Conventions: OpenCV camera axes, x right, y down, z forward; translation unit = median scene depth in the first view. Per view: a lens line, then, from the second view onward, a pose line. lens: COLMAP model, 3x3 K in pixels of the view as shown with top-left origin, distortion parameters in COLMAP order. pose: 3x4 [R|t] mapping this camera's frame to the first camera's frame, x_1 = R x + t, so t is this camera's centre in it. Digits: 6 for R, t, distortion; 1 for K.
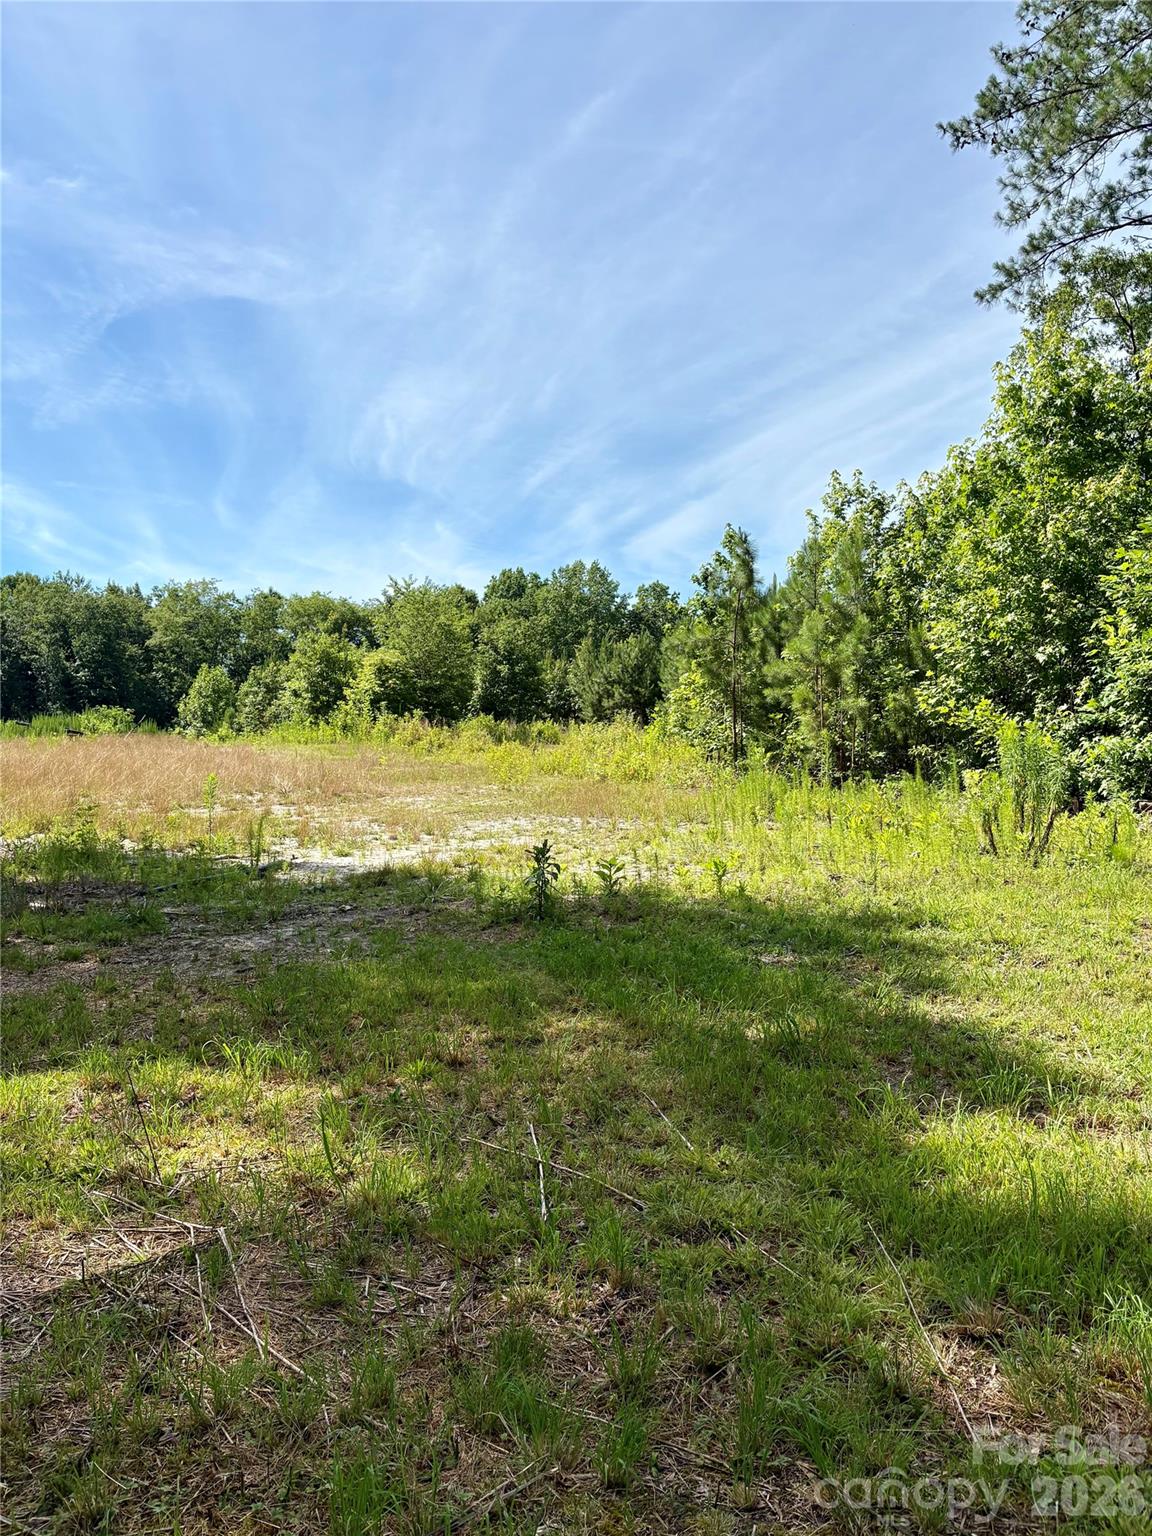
lens RADIAL K [[1122.0, 0, 571.0], [0, 1122.0, 761.9], [0, 0, 1]] dist [0.032047, -0.039325]
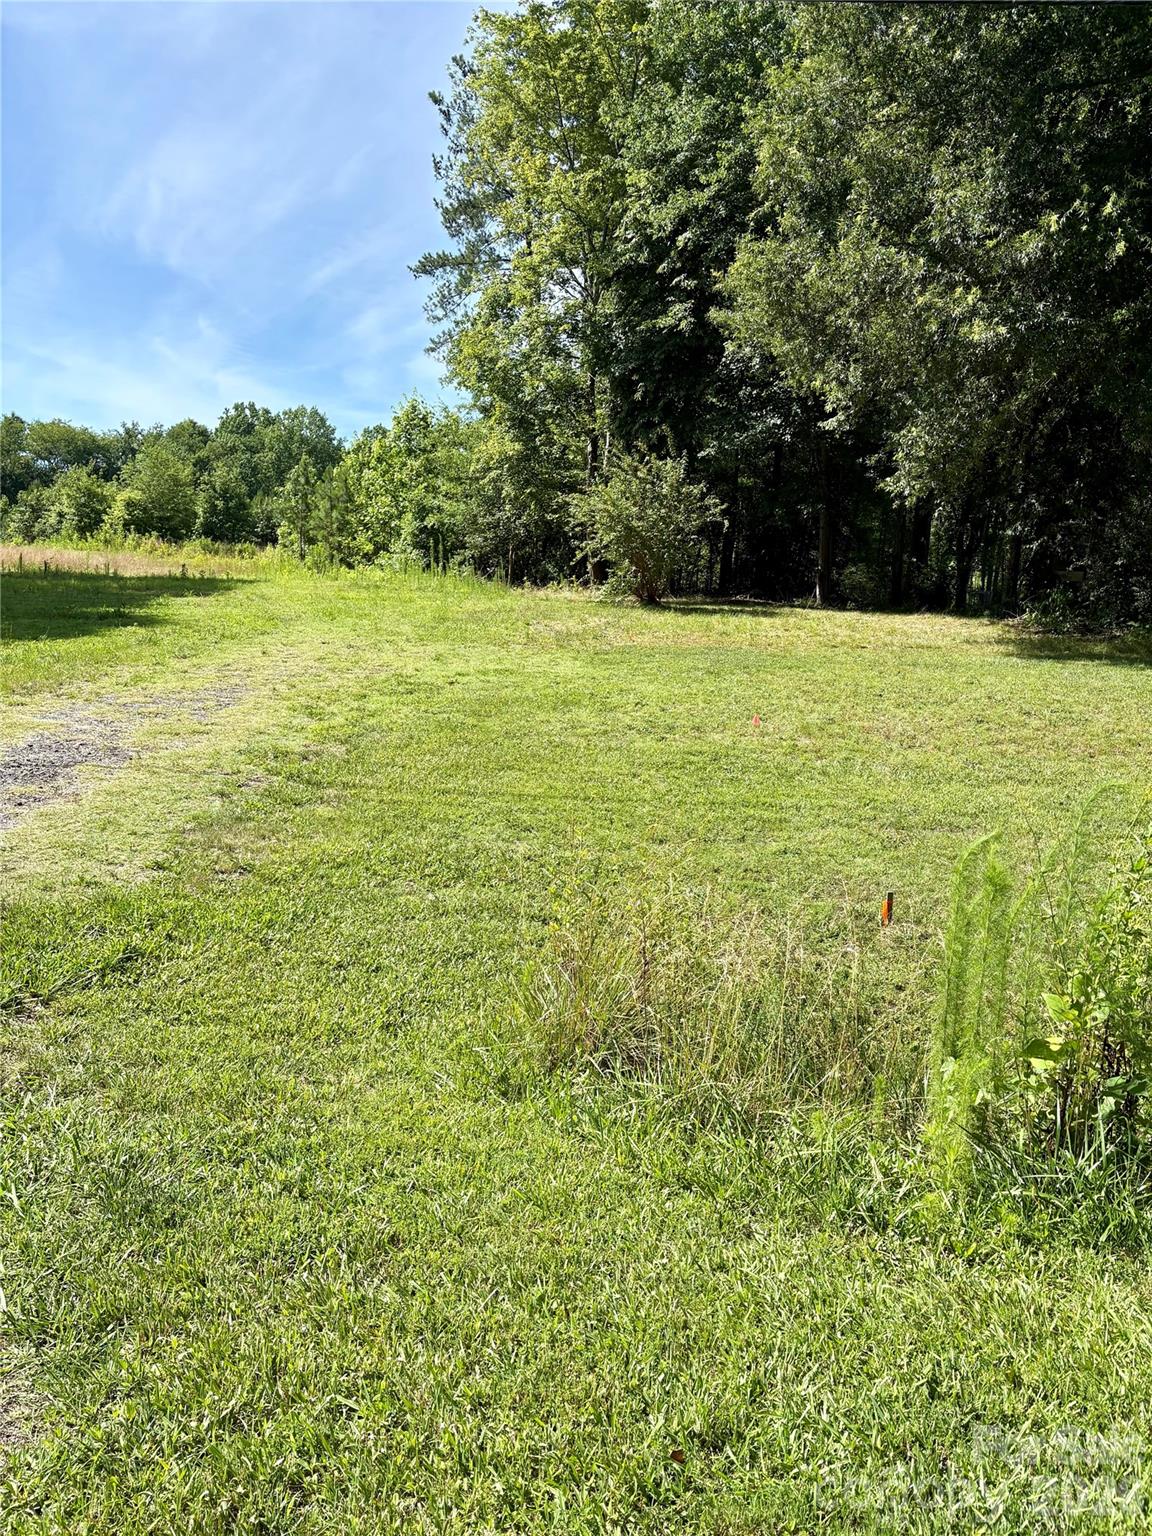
lens RADIAL K [[1122.0, 0, 554.5], [0, 1122.0, 798.4], [0, 0, 1]] dist [0.032047, -0.039325]
pose [[0.980133, -0.000513, 0.198340, 0.121155], [-0.034205, 0.984577, 0.171578, 0.038287], [-0.195369, -0.174953, 0.964999, -0.852803]]
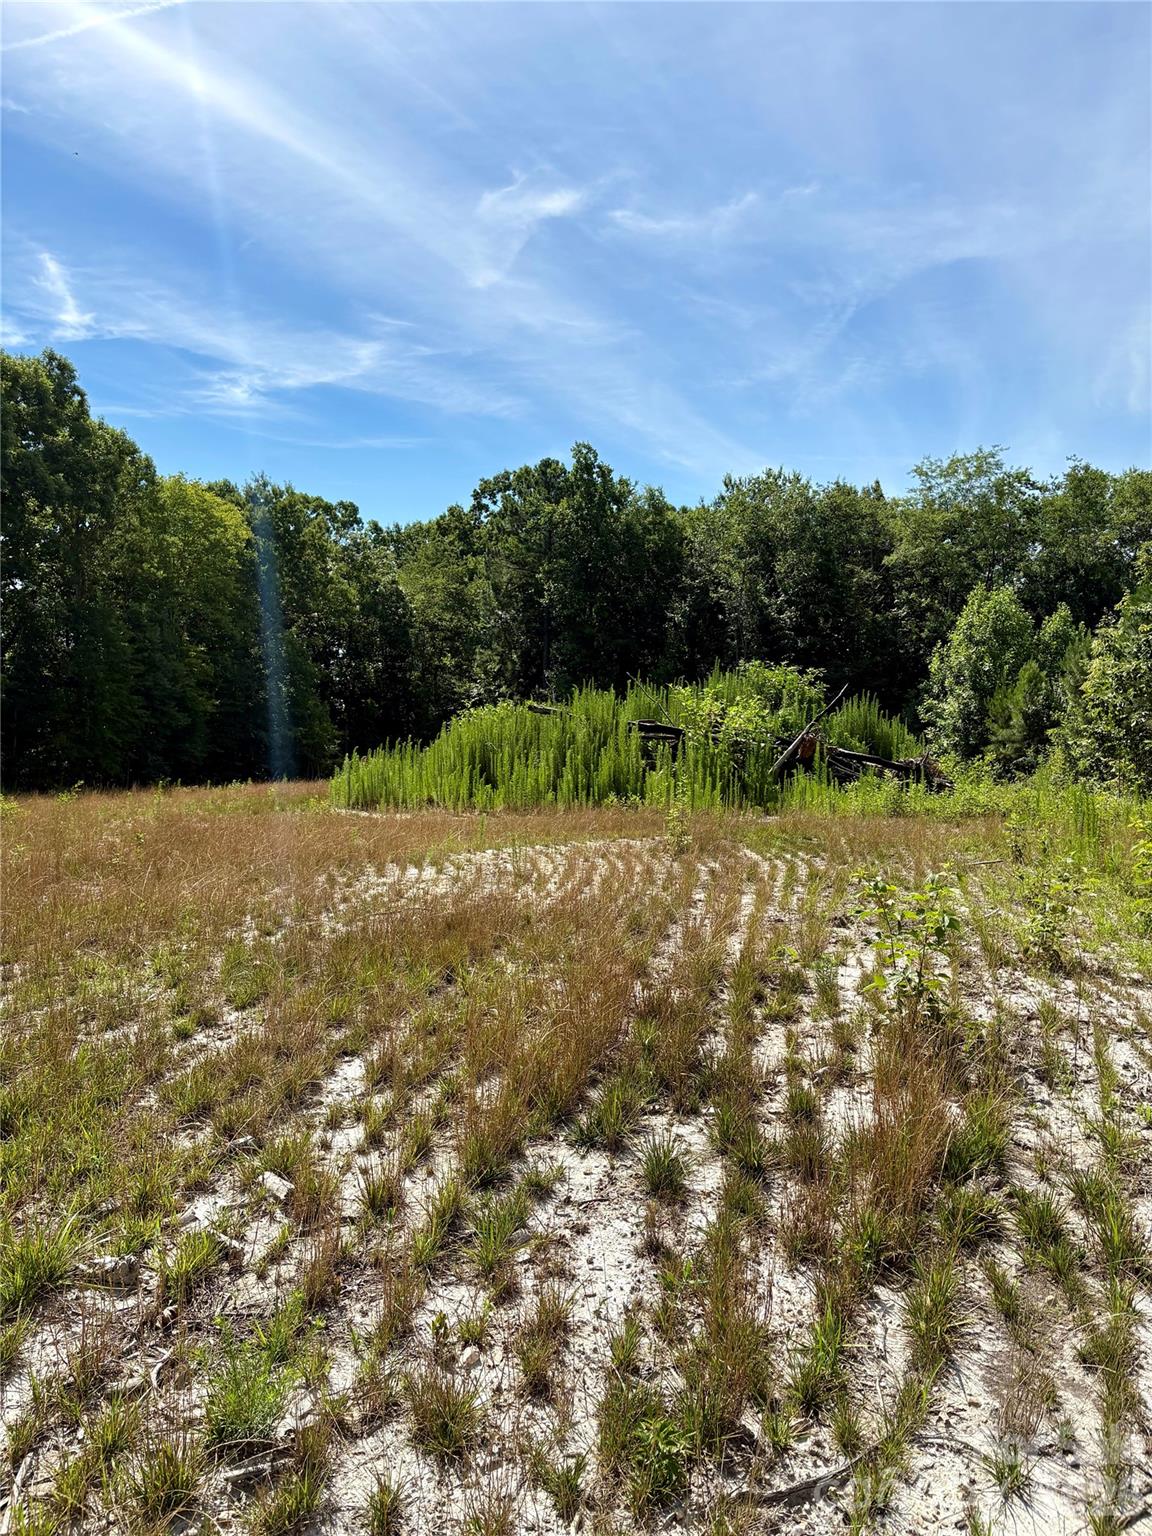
lens RADIAL K [[1122.0, 0, 589.7], [0, 1122.0, 793.2], [0, 0, 1]] dist [0.032047, -0.039325]
pose [[0.804480, 0.055665, -0.591366, -0.417898], [-0.015978, 0.997267, 0.072137, -0.061202], [0.593765, -0.048584, 0.803170, 1.258017]]
